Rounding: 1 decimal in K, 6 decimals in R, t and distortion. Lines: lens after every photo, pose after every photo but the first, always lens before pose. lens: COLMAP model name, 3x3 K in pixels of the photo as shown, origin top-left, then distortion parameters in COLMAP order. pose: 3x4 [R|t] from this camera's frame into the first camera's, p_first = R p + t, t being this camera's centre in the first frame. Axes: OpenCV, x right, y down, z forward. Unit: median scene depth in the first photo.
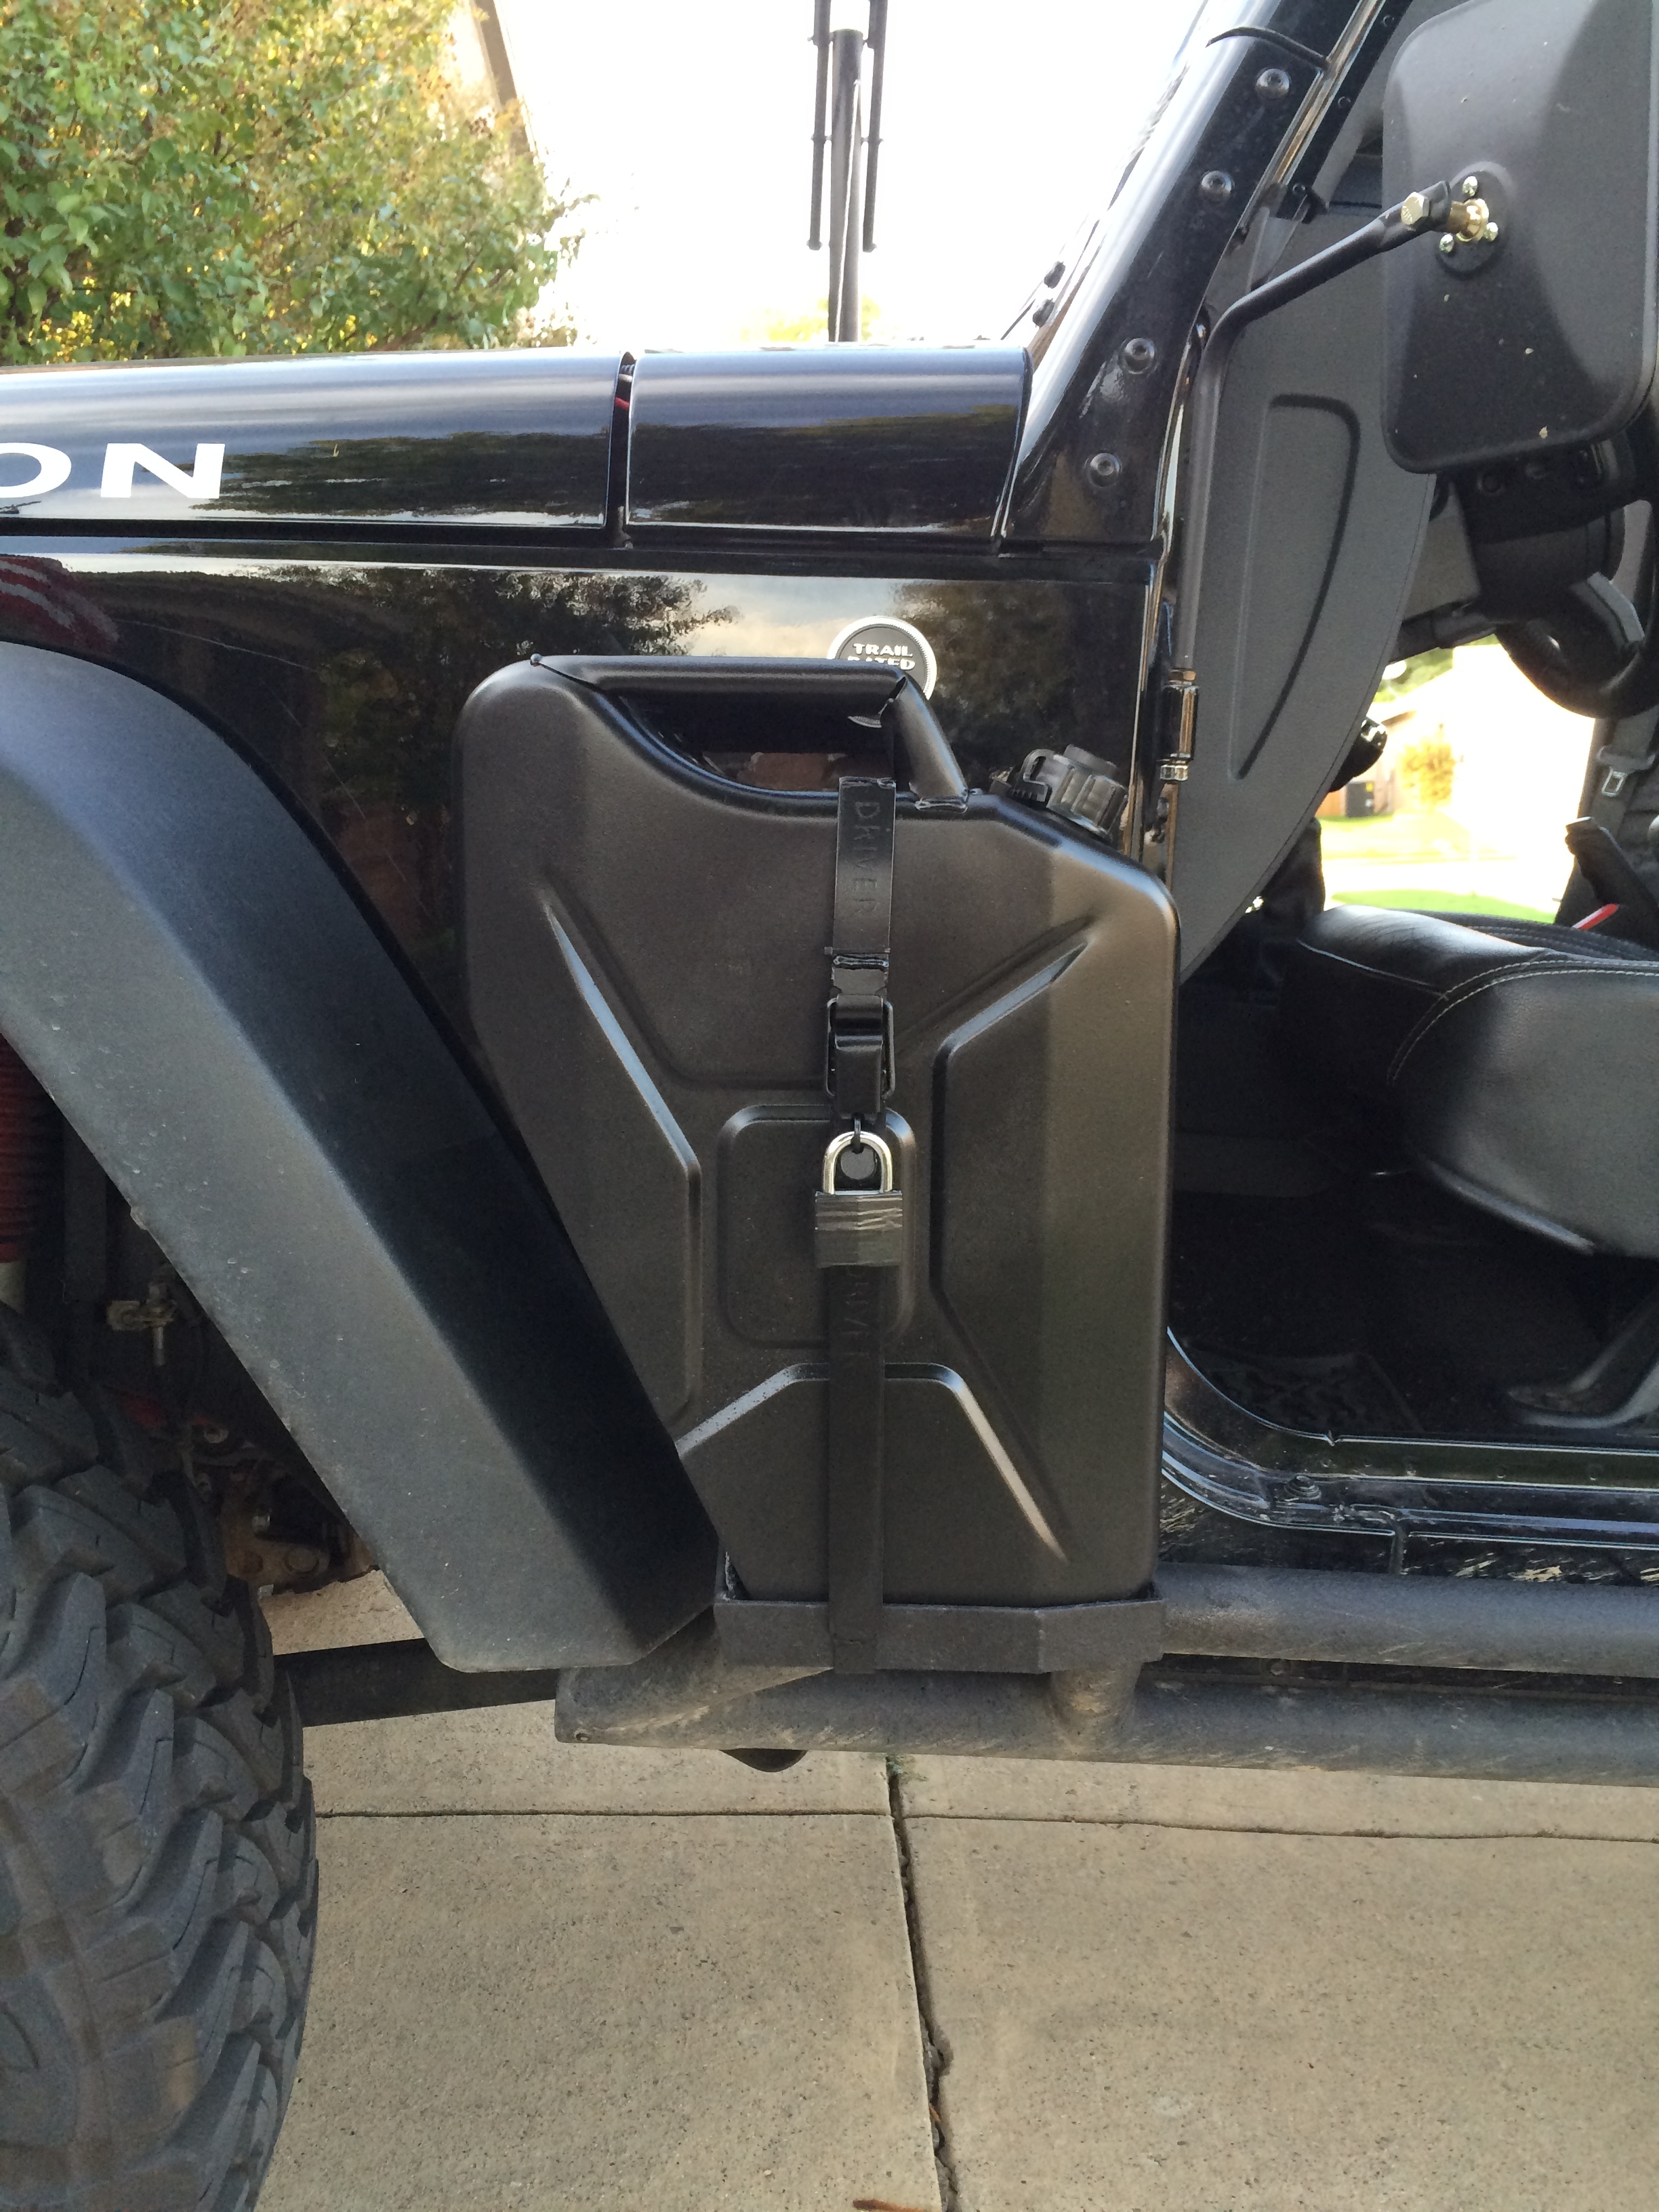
lens RADIAL K [[1901.8, 0, 837.8], [0, 1901.8, 1087.4], [0, 0, 1]] dist [0.090724, -0.138188]
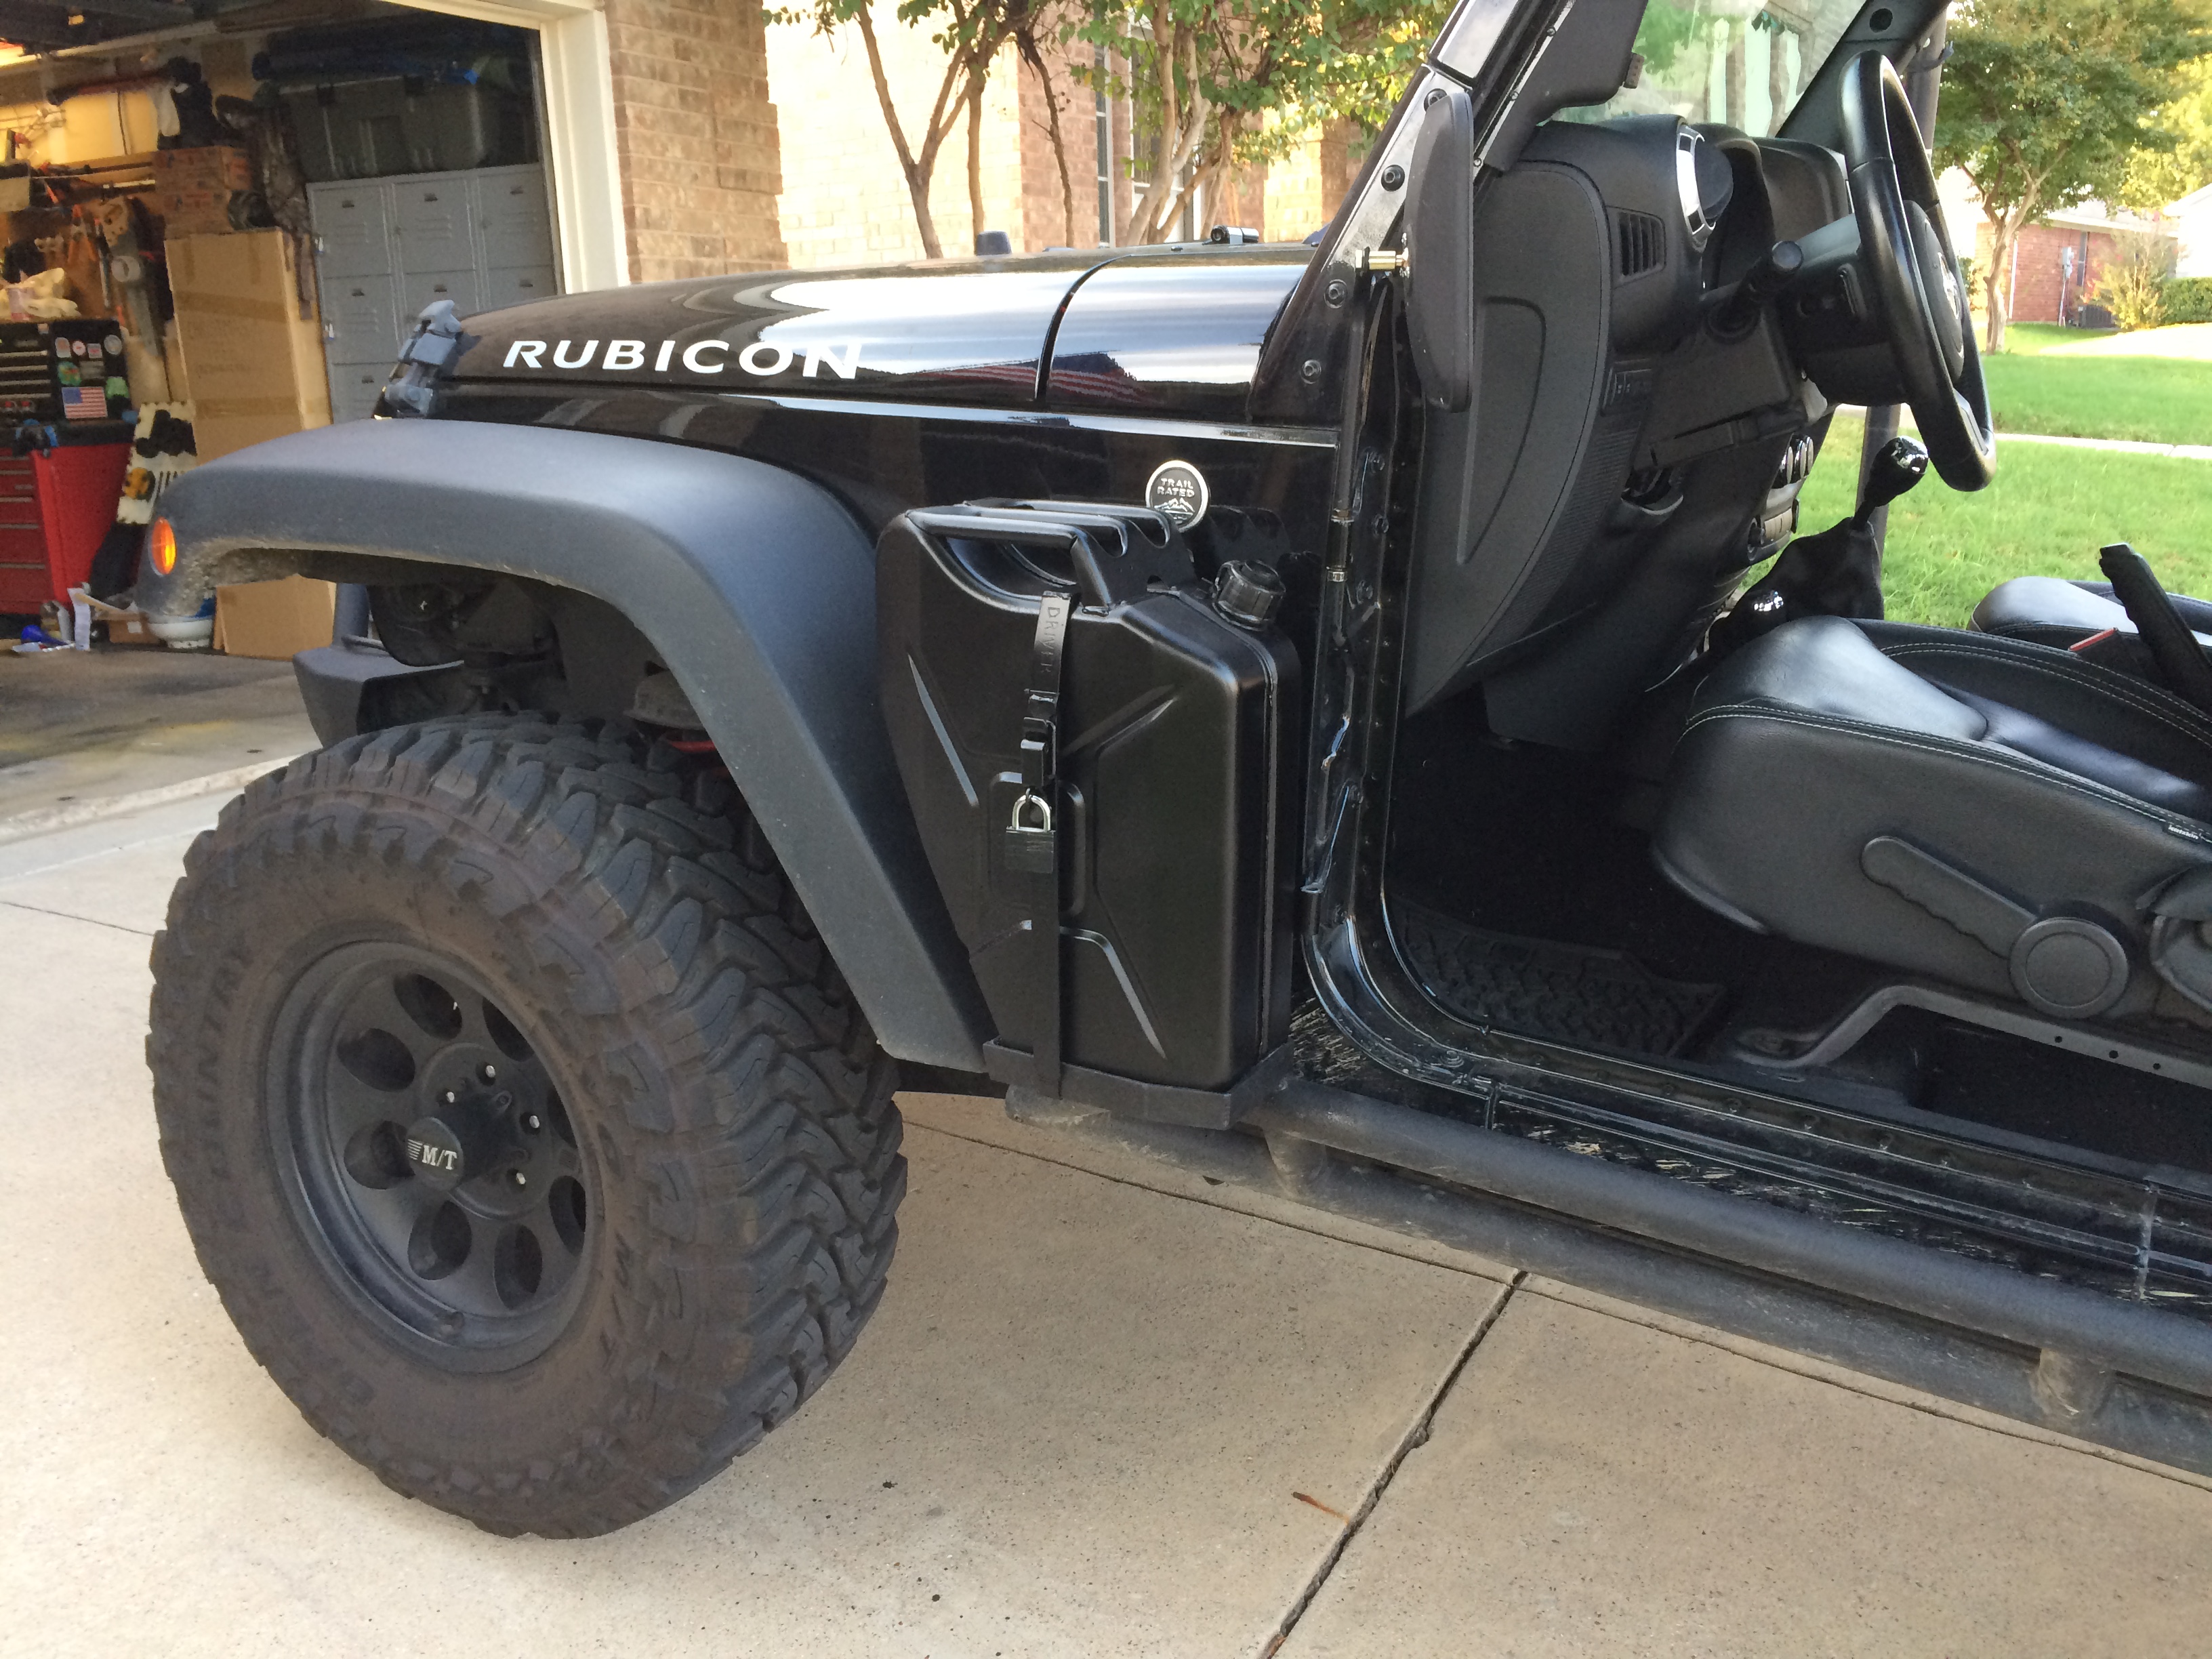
lens RADIAL K [[1901.8, 0, 1097.7], [0, 1901.8, 815.5], [0, 0, 1]] dist [0.090724, -0.138188]
pose [[0.858022, 0.128237, -0.497346, 0.726954], [-0.067932, 0.988157, 0.137593, -0.158610], [0.509100, -0.084273, 0.856572, -0.372603]]
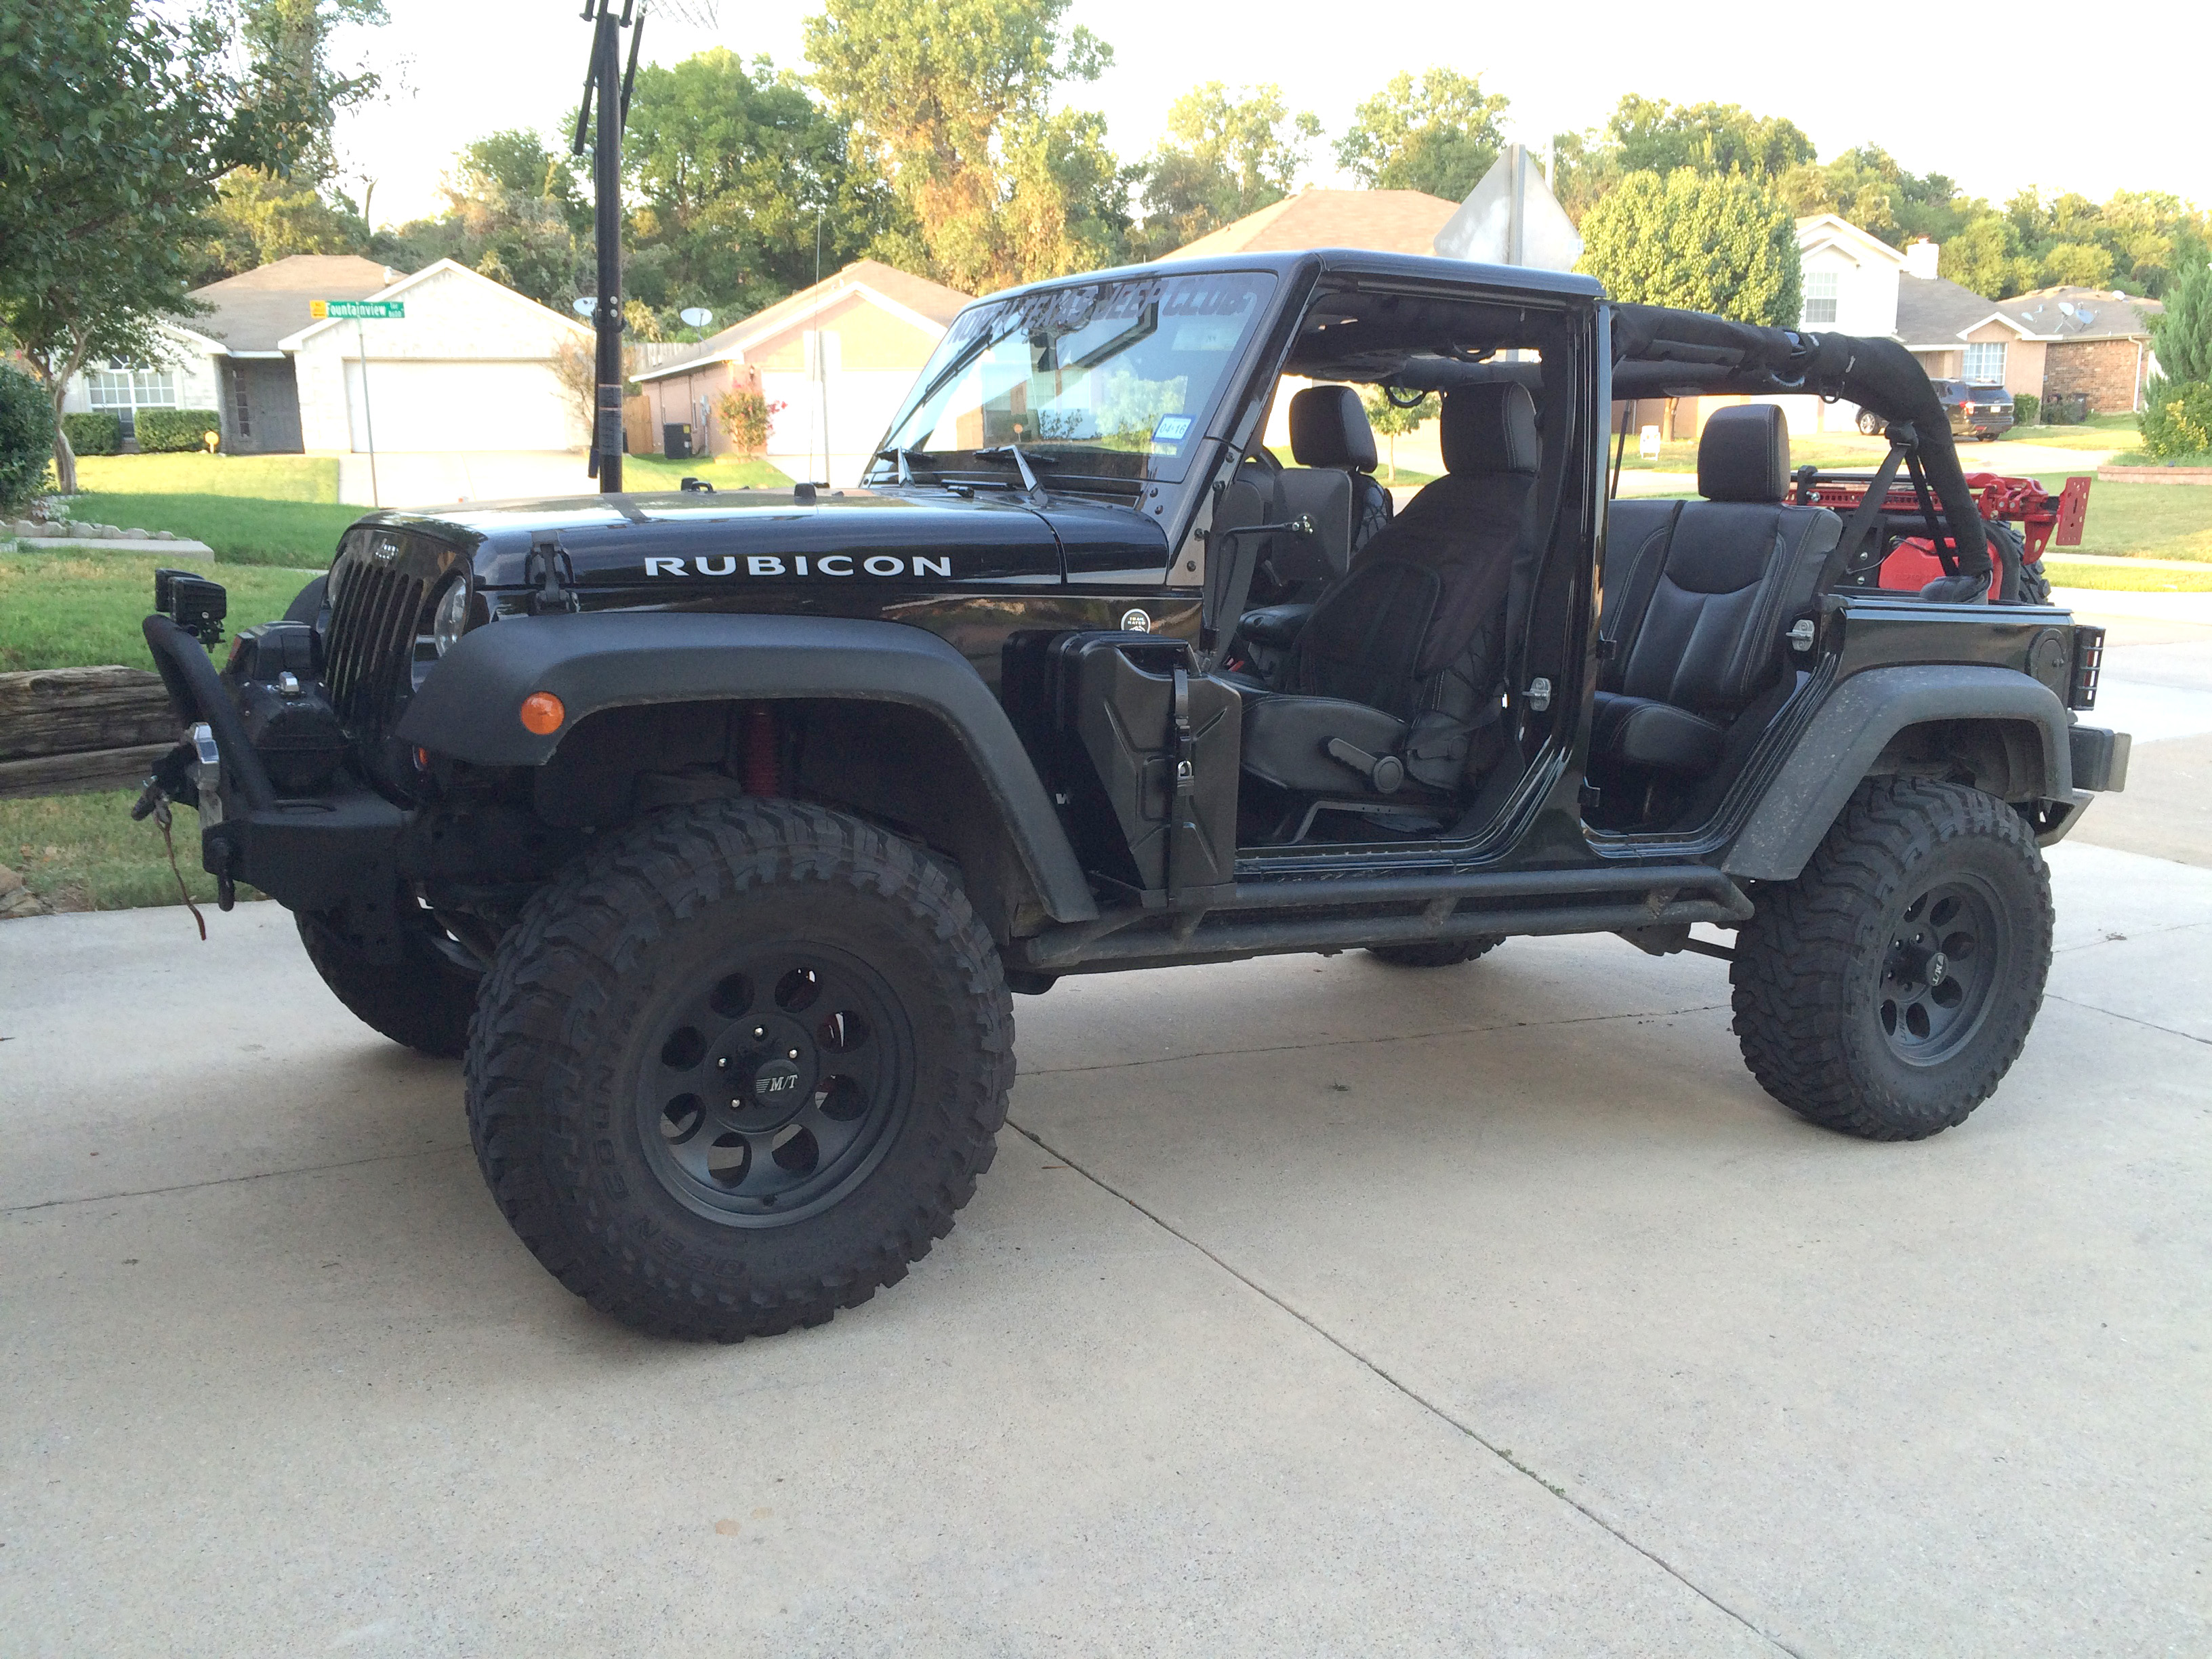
lens RADIAL K [[1917.4, 0, 1106.0], [0, 1917.4, 829.5], [0, 0, 1]] dist [0.100472, -0.153688]
pose [[0.875394, -0.072414, 0.477956, -1.552057], [0.043493, 0.996505, 0.071318, -0.096579], [-0.481449, -0.041644, 0.875484, -1.816551]]
